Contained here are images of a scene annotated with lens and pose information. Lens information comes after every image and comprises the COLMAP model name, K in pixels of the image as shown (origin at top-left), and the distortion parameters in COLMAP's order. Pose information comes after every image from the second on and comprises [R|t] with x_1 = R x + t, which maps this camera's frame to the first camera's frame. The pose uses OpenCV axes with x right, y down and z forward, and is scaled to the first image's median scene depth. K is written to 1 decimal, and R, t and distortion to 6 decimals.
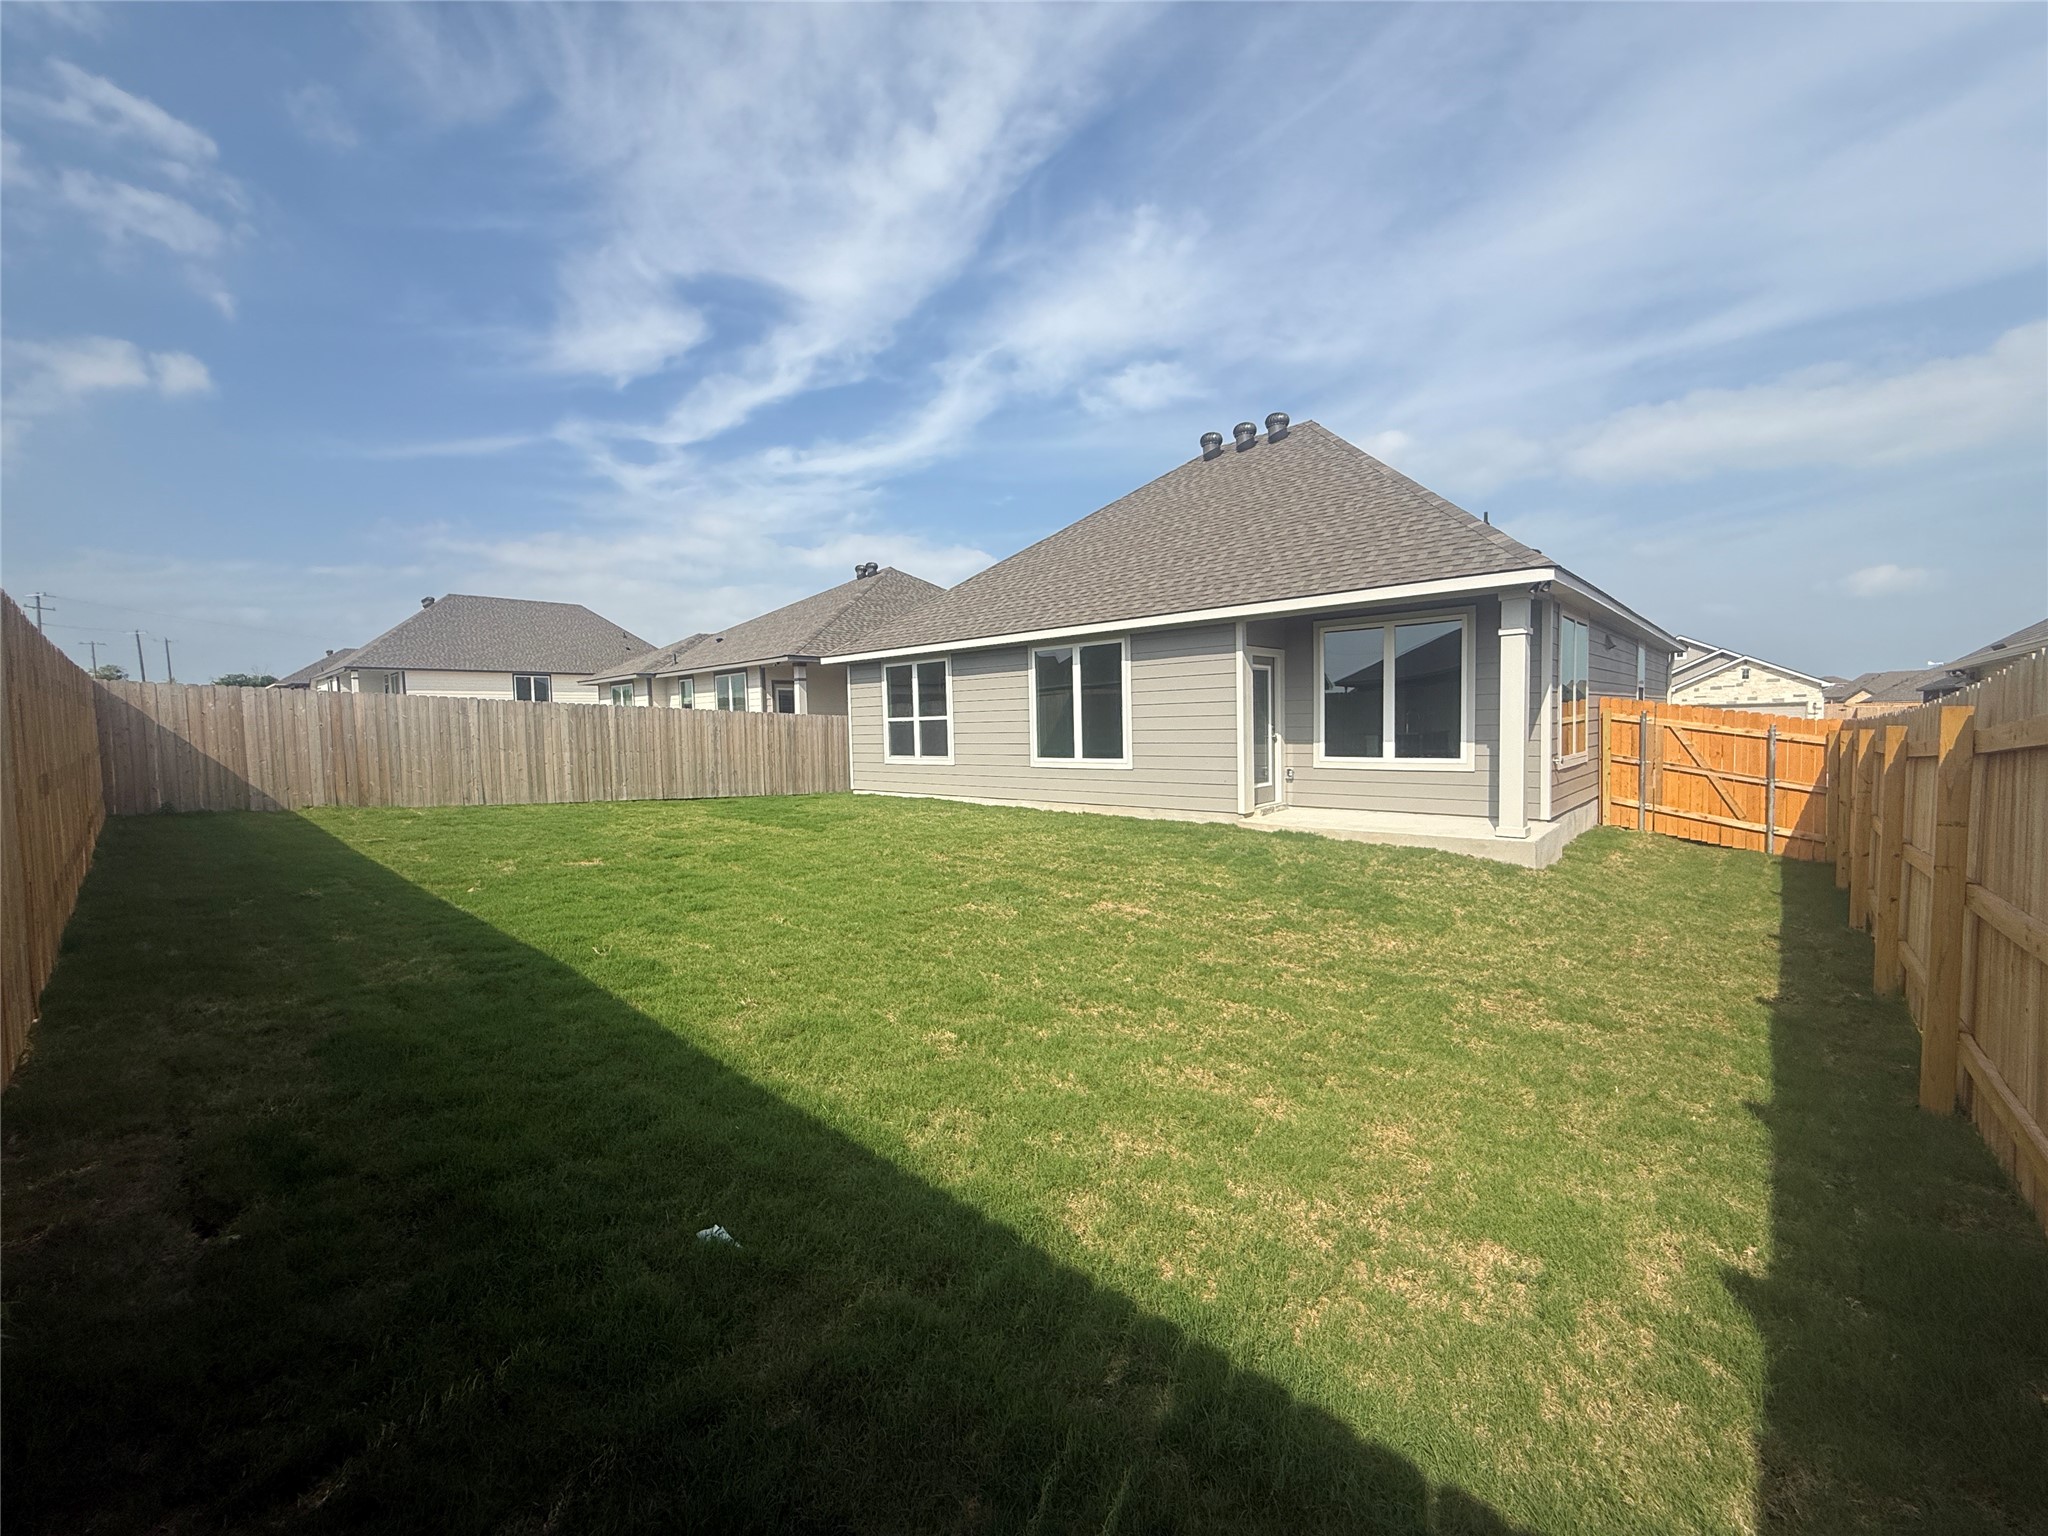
lens RADIAL K [[815.8, 0, 1014.4], [0, 815.8, 772.6], [0, 0, 1]] dist [0.001654, 0.000104]
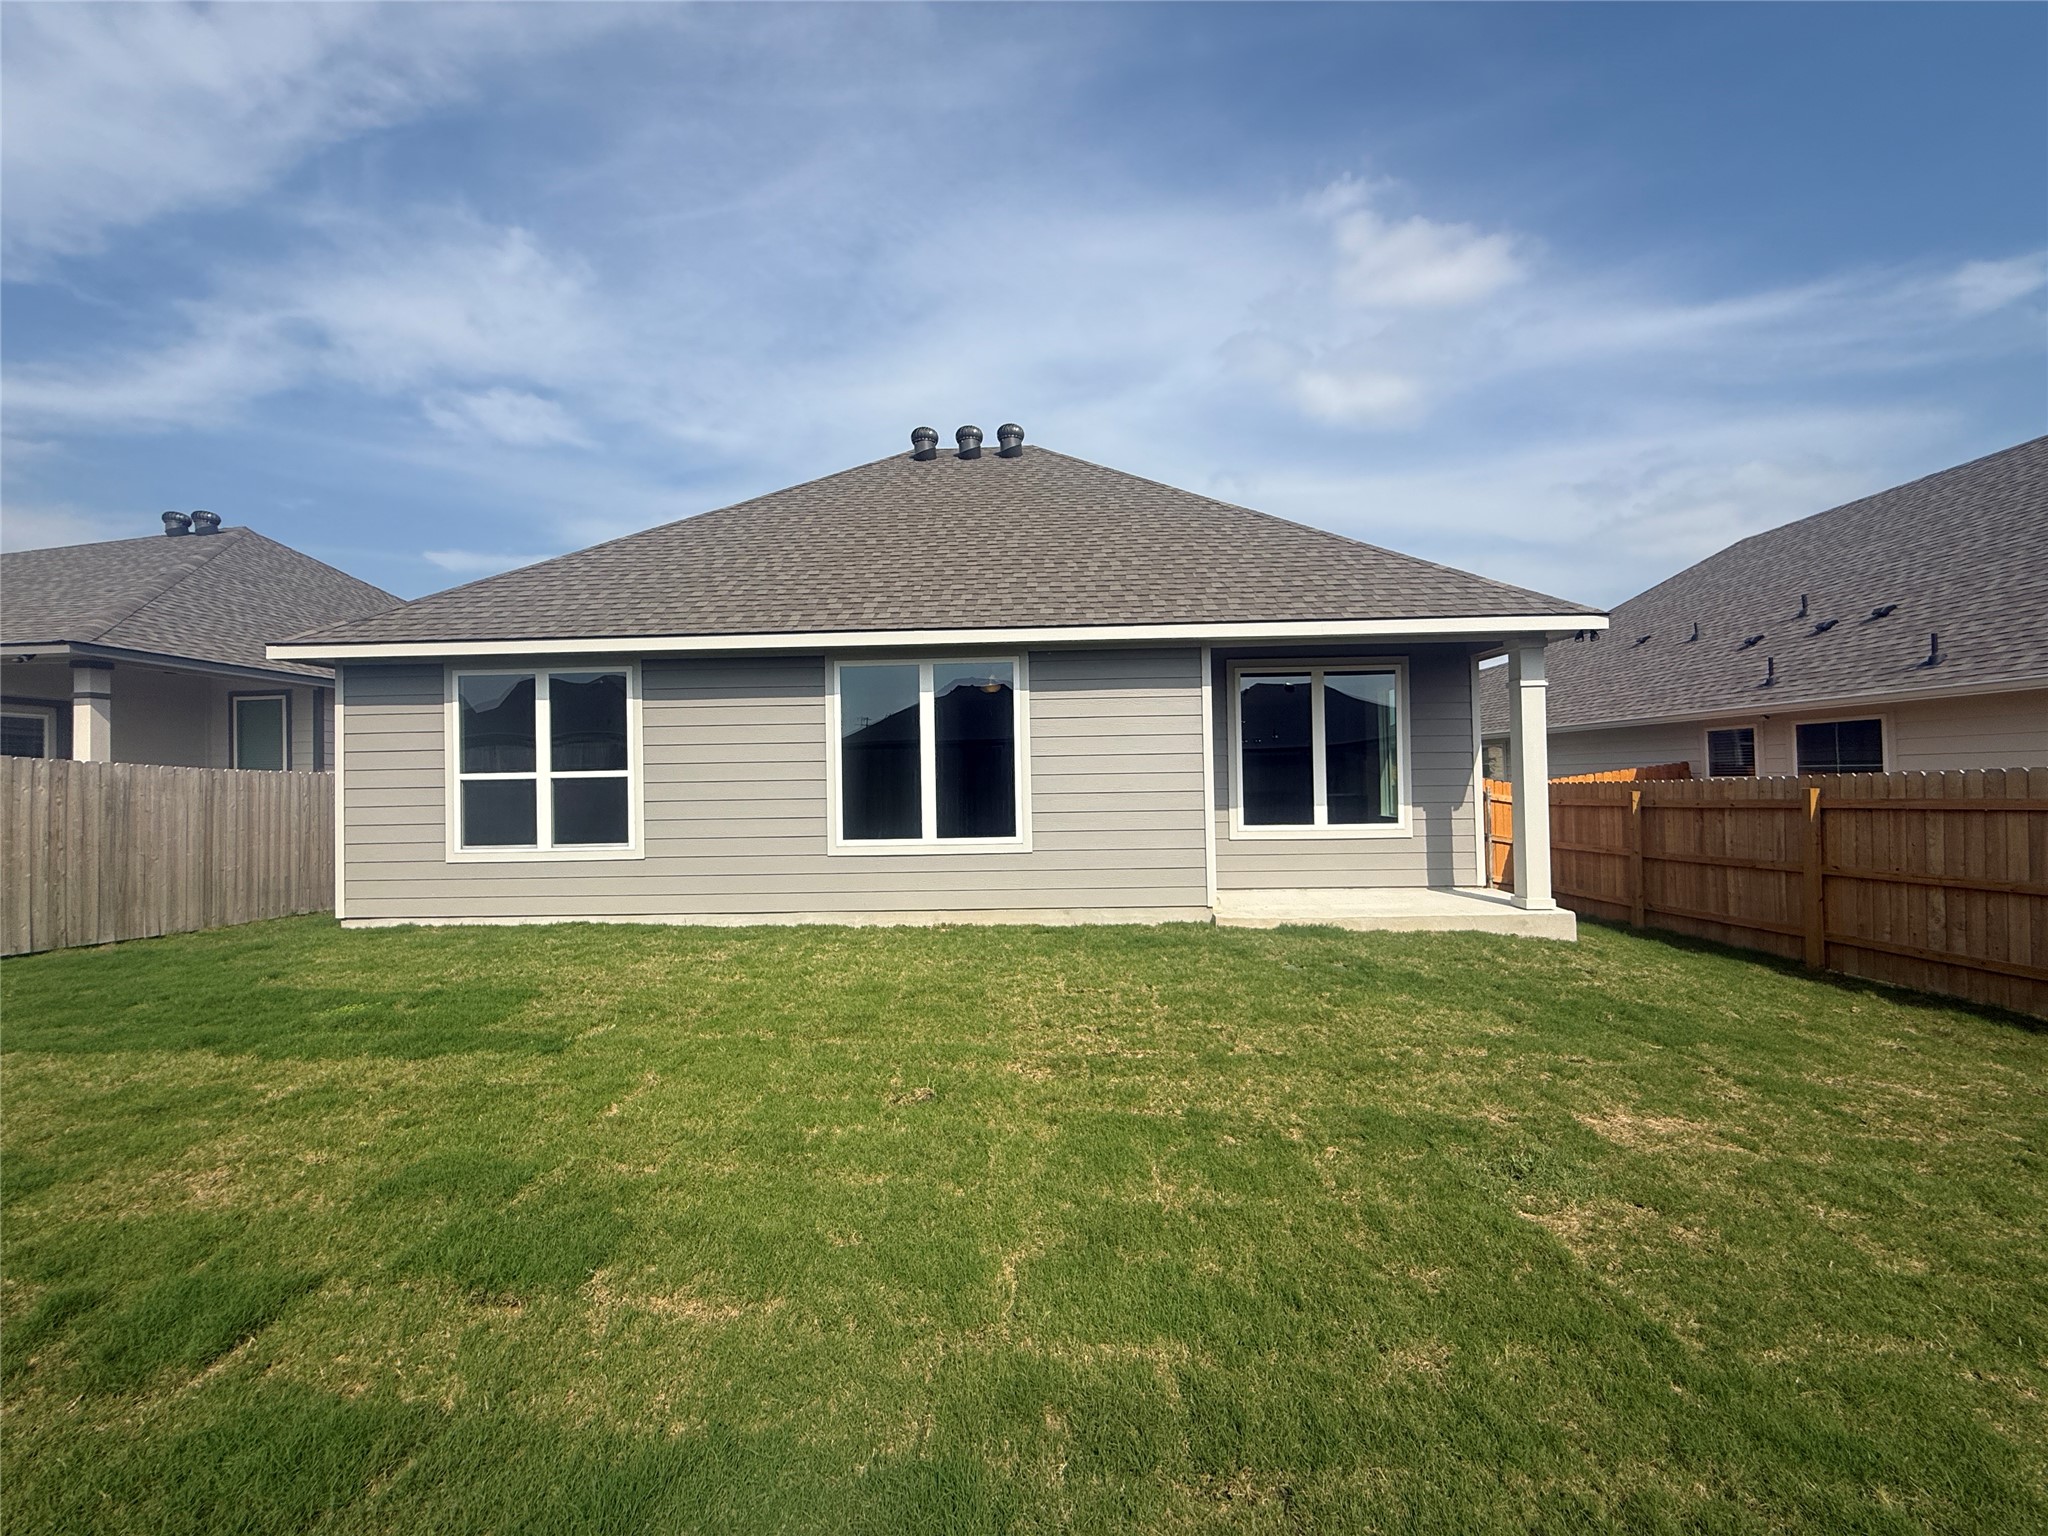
lens RADIAL K [[815.8, 0, 1031.1], [0, 815.8, 758.2], [0, 0, 1]] dist [0.001654, 0.000104]
pose [[0.754065, 0.022910, 0.656401, -0.252066], [0.039753, 0.995967, -0.080429, -0.023306], [-0.655596, 0.086742, 0.750113, 0.424337]]
